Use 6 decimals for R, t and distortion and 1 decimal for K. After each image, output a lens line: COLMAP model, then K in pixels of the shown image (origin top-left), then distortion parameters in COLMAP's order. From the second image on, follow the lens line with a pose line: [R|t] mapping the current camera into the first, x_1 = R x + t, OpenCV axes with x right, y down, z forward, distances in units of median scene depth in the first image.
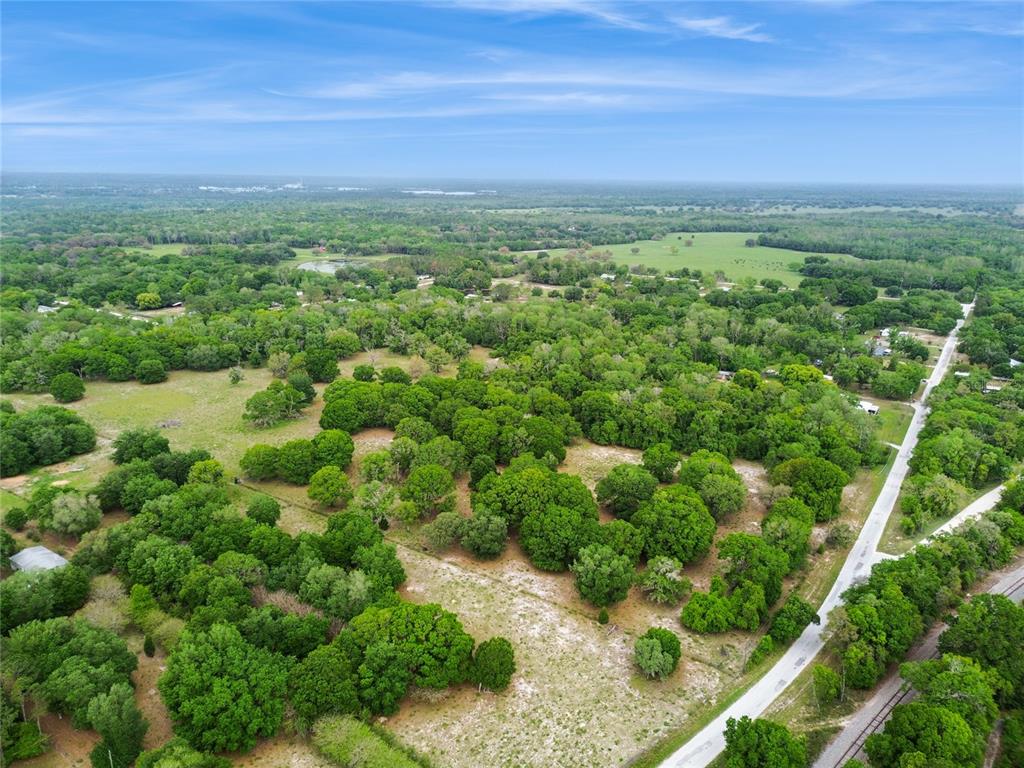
lens RADIAL K [[723.8, 0, 513.5], [0, 723.8, 387.8], [0, 0, 1]] dist [0.059756, -0.058974]
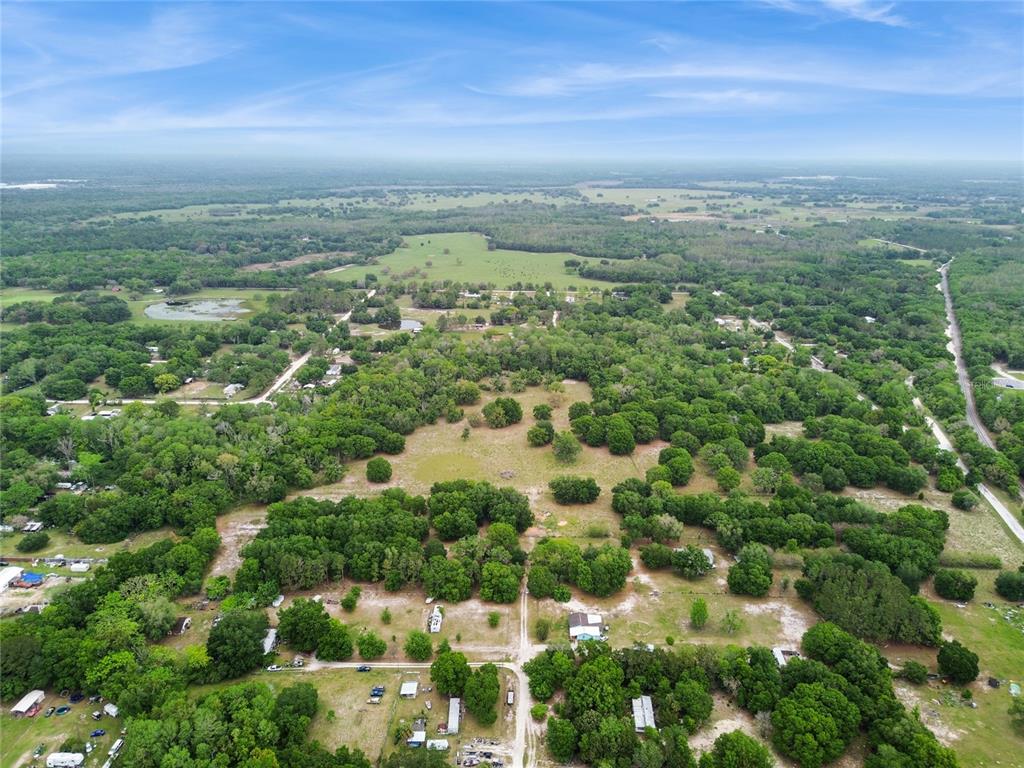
lens RADIAL K [[723.8, 0, 513.5], [0, 723.8, 387.8], [0, 0, 1]] dist [0.059756, -0.058974]
pose [[0.836523, -0.173974, 0.519578, -0.864296], [0.155818, 0.984636, 0.078825, -0.162520], [-0.525309, 0.015021, 0.850779, -0.103998]]
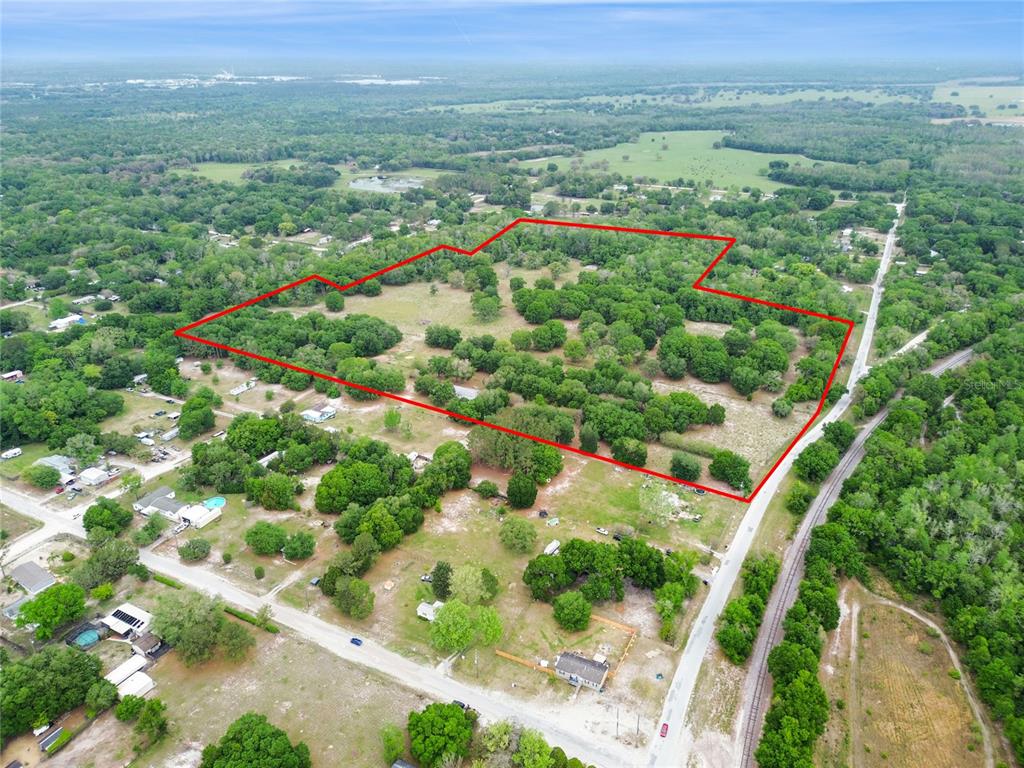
lens RADIAL K [[723.8, 0, 513.5], [0, 723.8, 387.8], [0, 0, 1]] dist [0.059756, -0.058974]
pose [[0.994588, -0.058071, 0.086150, -0.325768], [0.044396, 0.987239, 0.152933, -0.031478], [-0.093931, -0.148281, 0.984474, -0.448918]]
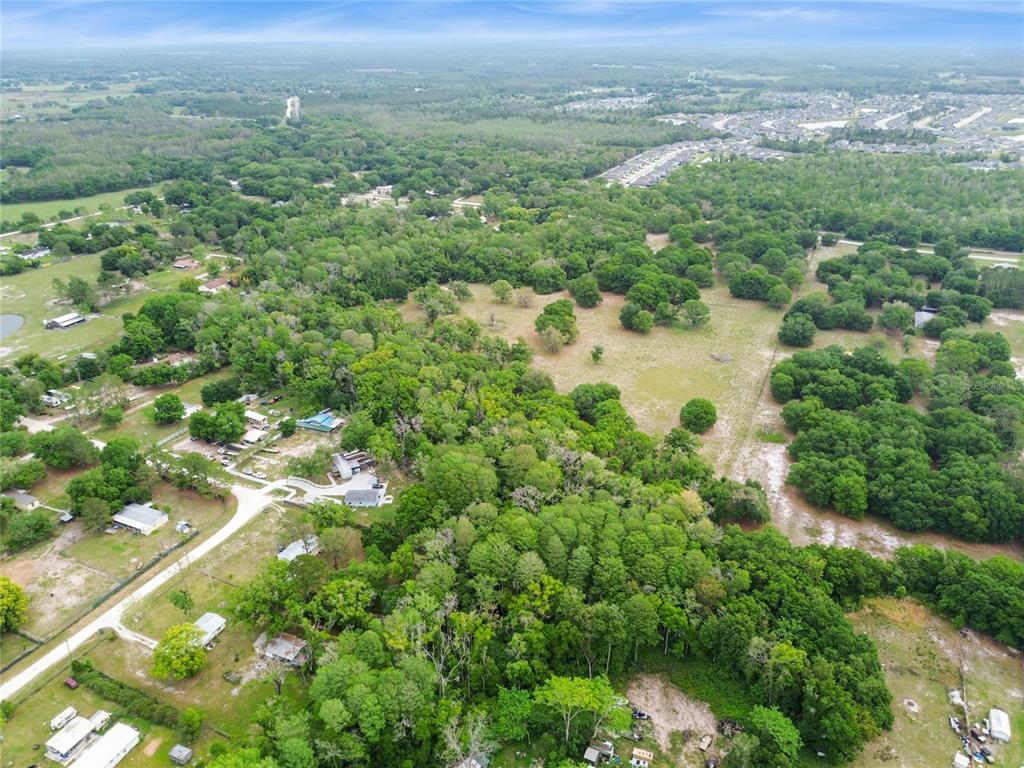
lens RADIAL K [[723.8, 0, 513.5], [0, 723.8, 387.8], [0, 0, 1]] dist [0.059756, -0.058974]
pose [[-0.143607, -0.444657, 0.884113, -1.134306], [0.291867, 0.834607, 0.467167, -0.406714], [-0.945617, 0.325132, 0.009925, 0.973931]]
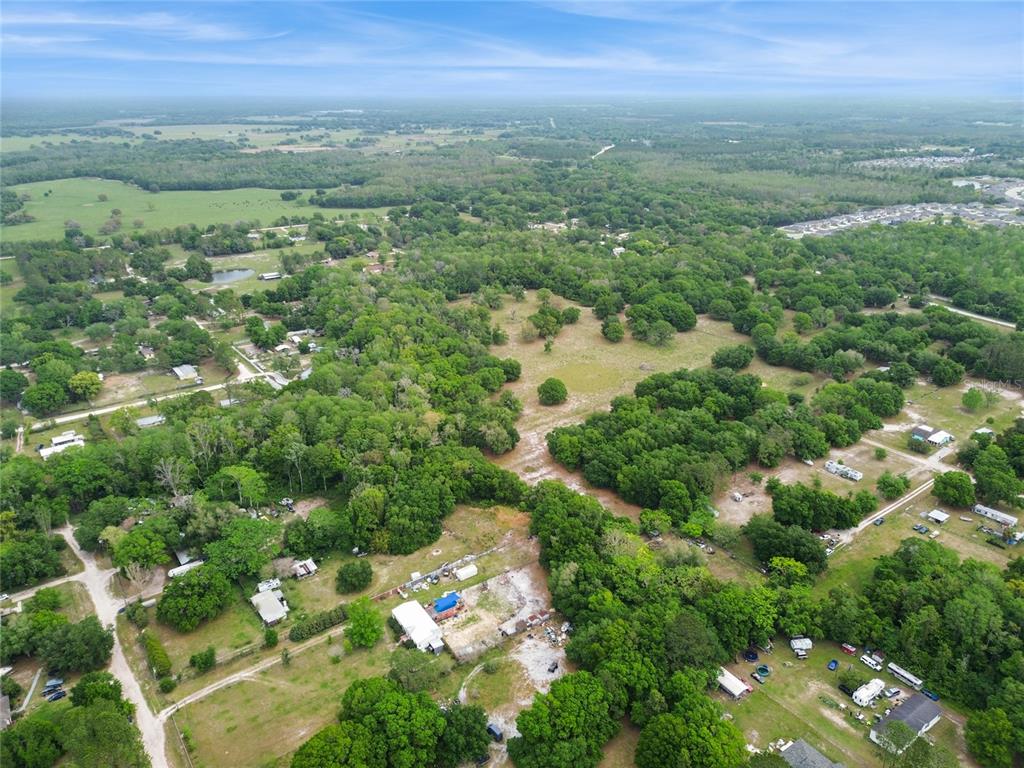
lens RADIAL K [[705.2, 0, 512.4], [0, 705.2, 429.1], [0, 0, 1]] dist [0.055226, -0.045441]
pose [[0.342443, -0.417802, 0.841531, -1.296329], [0.276259, 0.900867, 0.334843, -0.267423], [-0.898006, 0.117816, 0.423917, 0.526617]]
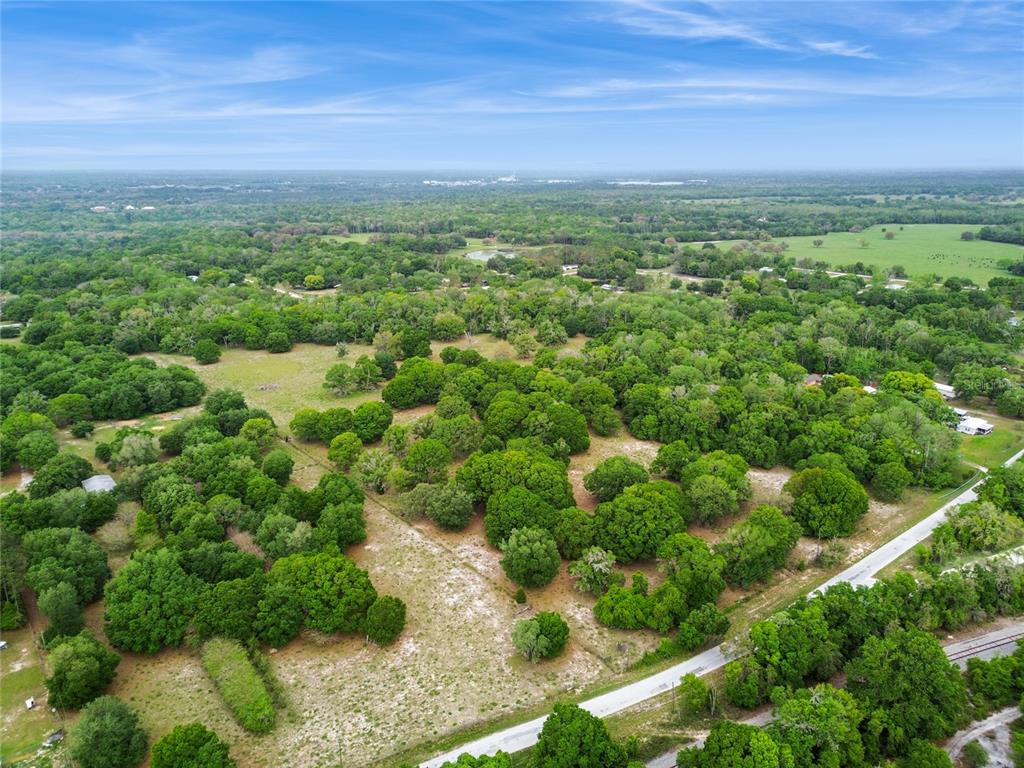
lens RADIAL K [[723.8, 0, 513.5], [0, 723.8, 387.8], [0, 0, 1]] dist [0.059756, -0.058974]
pose [[0.958635, 0.068612, -0.276246, 0.164375], [-0.065560, 0.997643, 0.020280, 0.001137], [0.276986, -0.001331, 0.960873, 0.008085]]
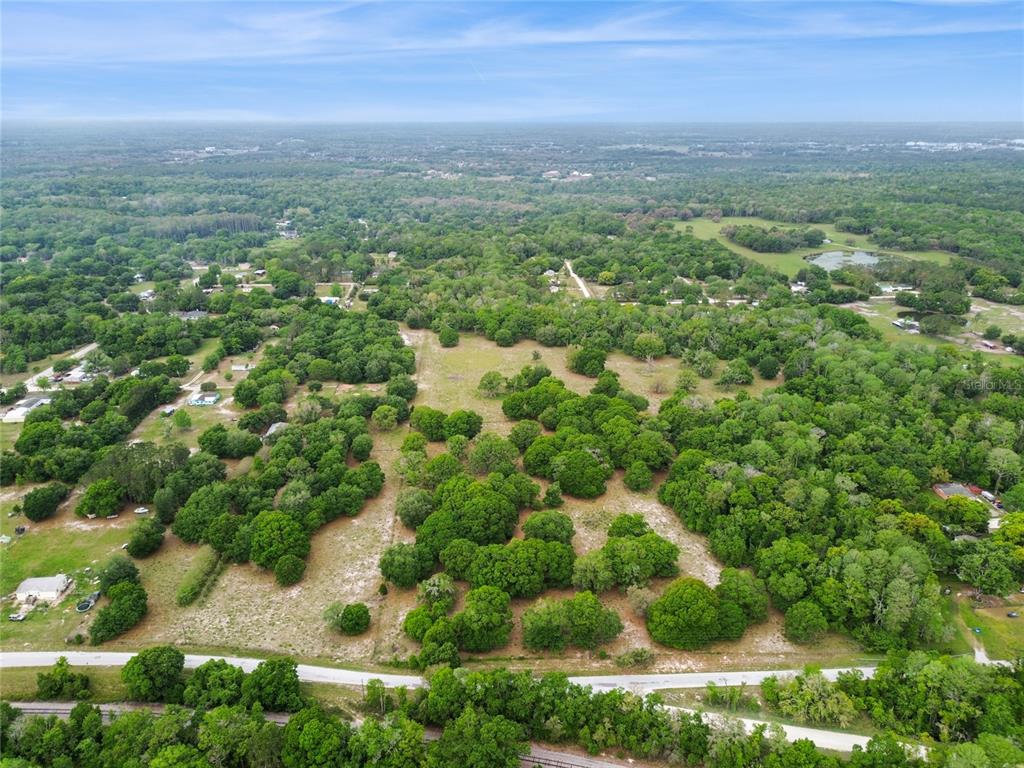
lens RADIAL K [[730.5, 0, 518.8], [0, 730.5, 386.9], [0, 0, 1]] dist [0.051188, -0.047829]
pose [[0.616946, 0.263185, -0.741695, 0.538713], [-0.215547, 0.962897, 0.162384, -0.151794], [0.756913, 0.059688, 0.650785, 0.111811]]
